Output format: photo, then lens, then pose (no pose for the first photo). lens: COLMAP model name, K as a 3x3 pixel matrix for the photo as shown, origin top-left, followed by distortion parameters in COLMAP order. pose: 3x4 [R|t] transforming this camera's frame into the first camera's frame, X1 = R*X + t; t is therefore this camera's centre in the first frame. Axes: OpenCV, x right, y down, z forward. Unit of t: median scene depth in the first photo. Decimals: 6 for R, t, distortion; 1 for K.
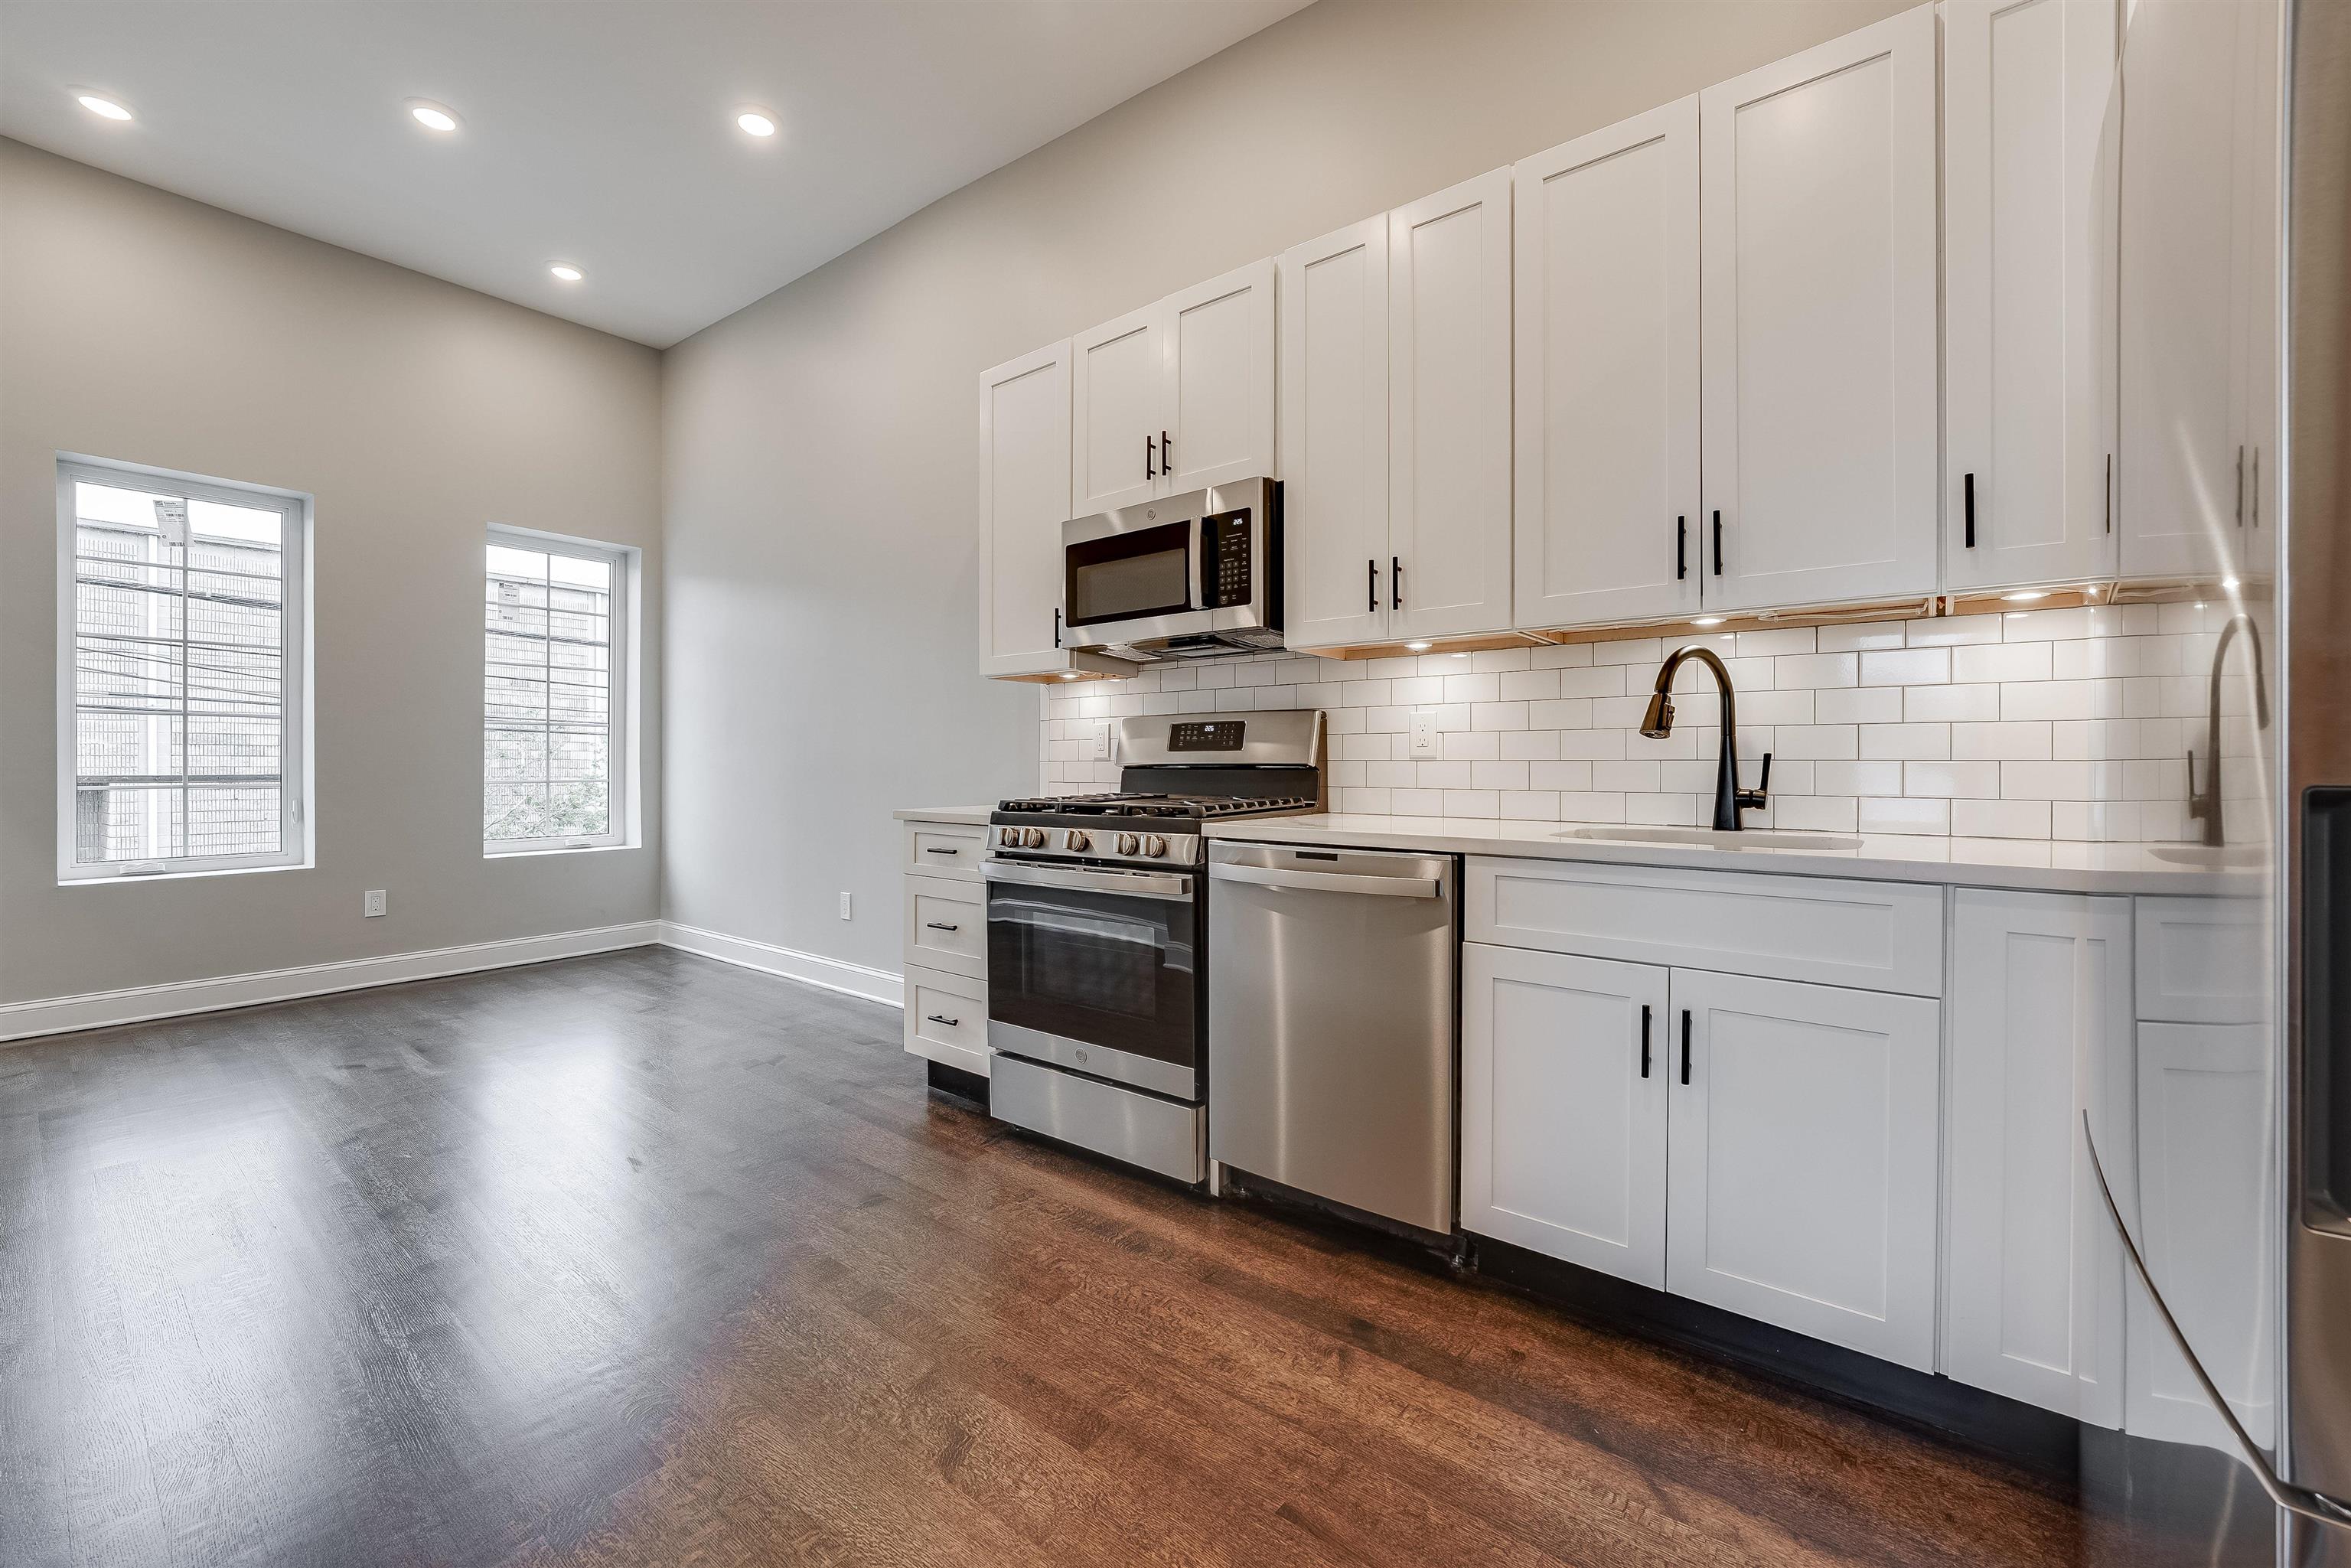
lens RADIAL K [[930.4, 0, 1174.5], [0, 930.4, 766.0], [0, 0, 1]] dist [-0.003934, -0.000243]
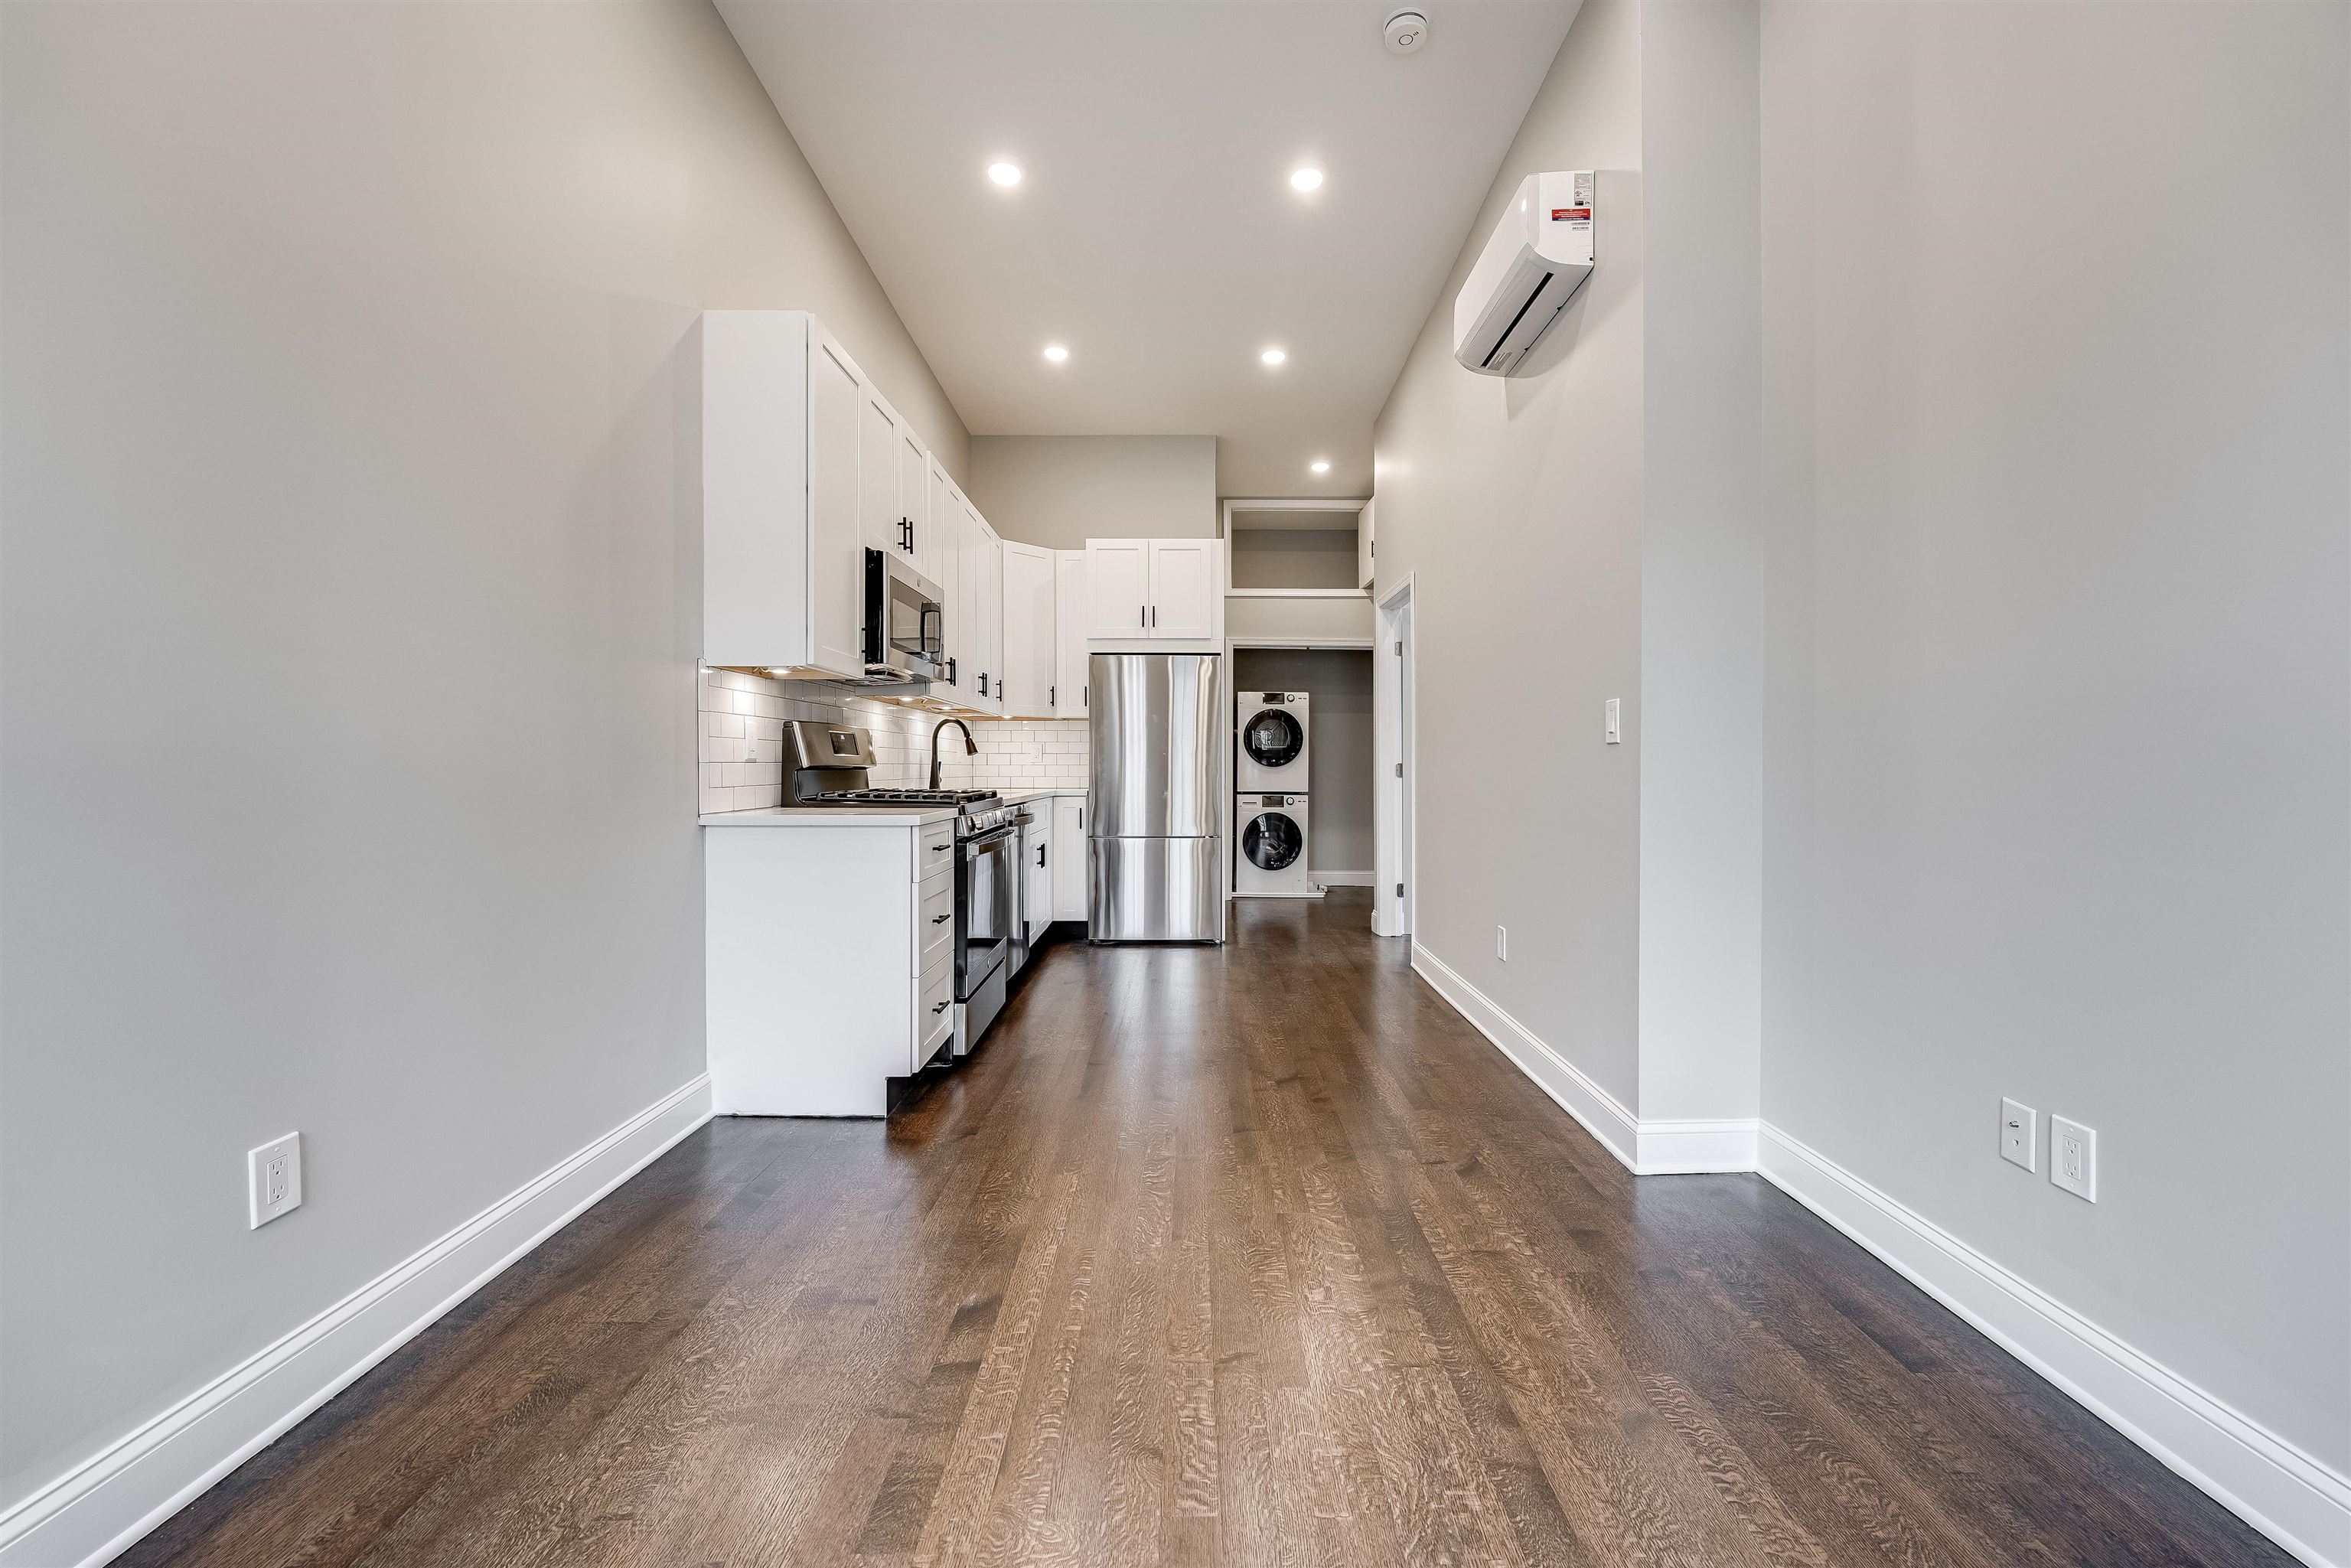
lens RADIAL K [[930.4, 0, 1177.2], [0, 930.4, 773.8], [0, 0, 1]] dist [-0.003934, -0.000243]
pose [[-0.598188, -0.009225, 0.801303, -1.346244], [-0.002449, 0.999950, 0.009683, -0.004626], [-0.801352, 0.003830, -0.598181, 1.521210]]
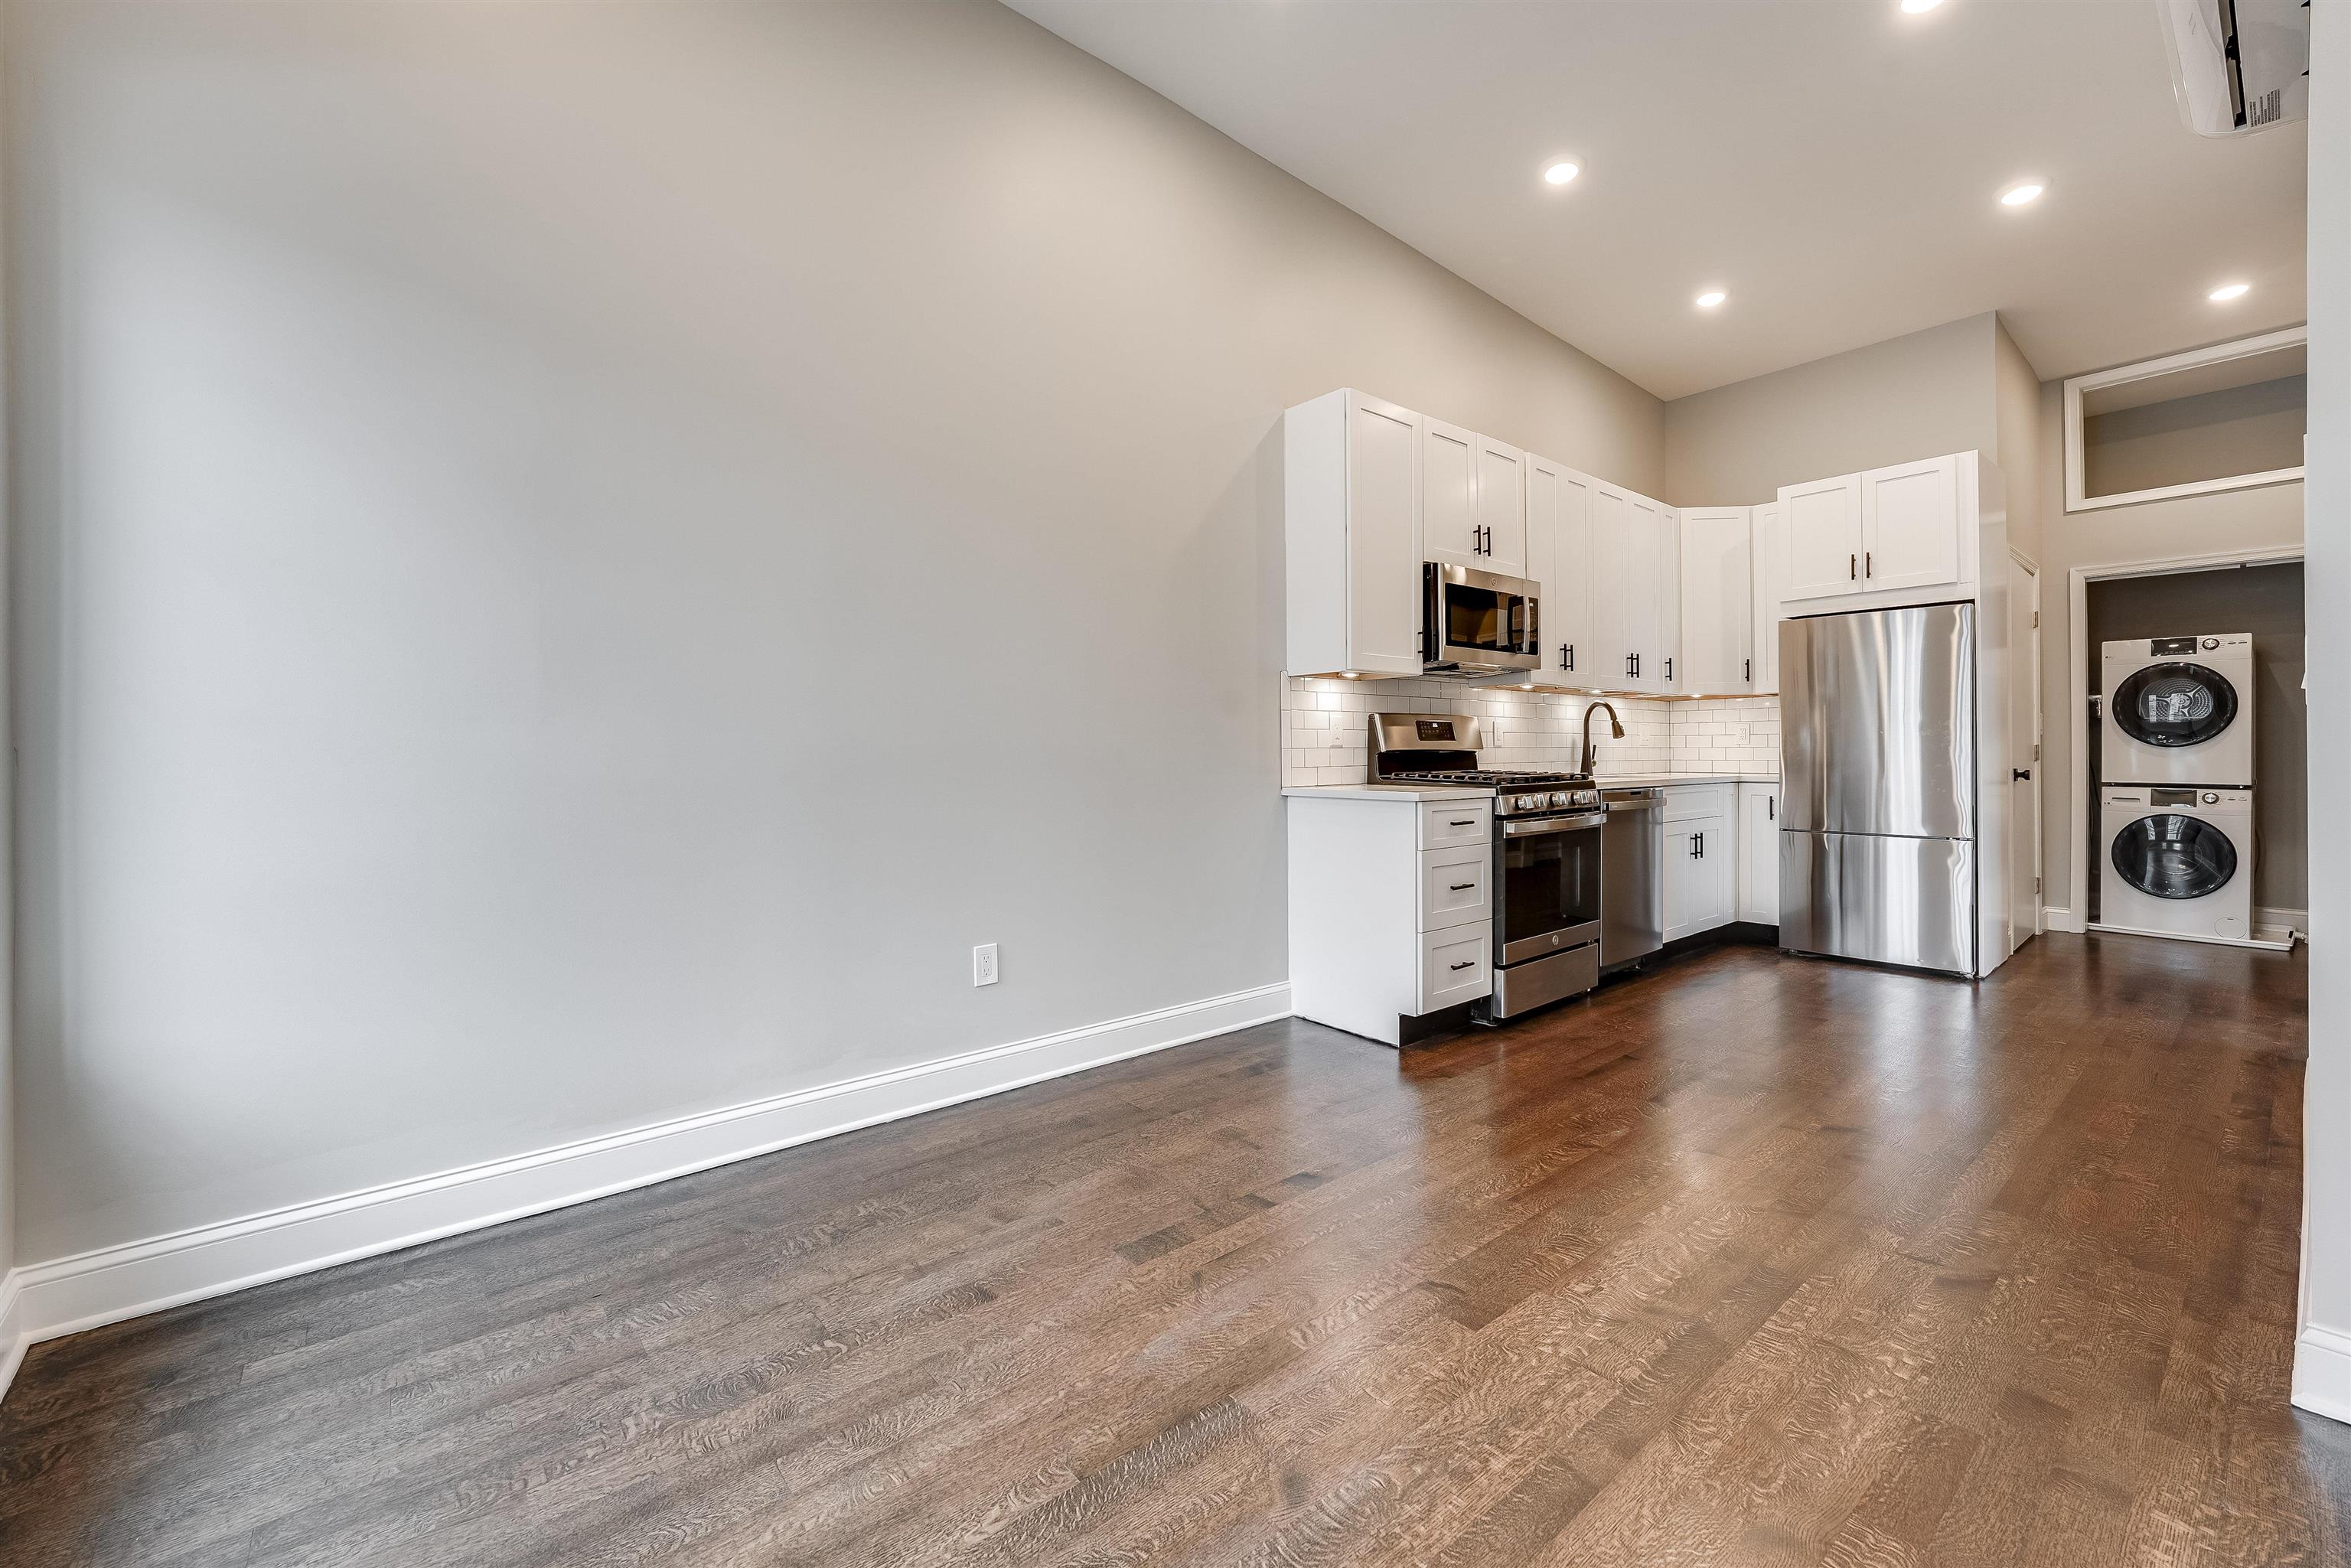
lens RADIAL K [[930.4, 0, 1194.1], [0, 930.4, 752.4], [0, 0, 1]] dist [-0.003934, -0.000243]
pose [[0.225379, -0.003524, 0.974265, -1.585947], [0.005911, 0.999980, 0.002249, -0.004082], [-0.974253, 0.005252, 0.225395, 1.136468]]
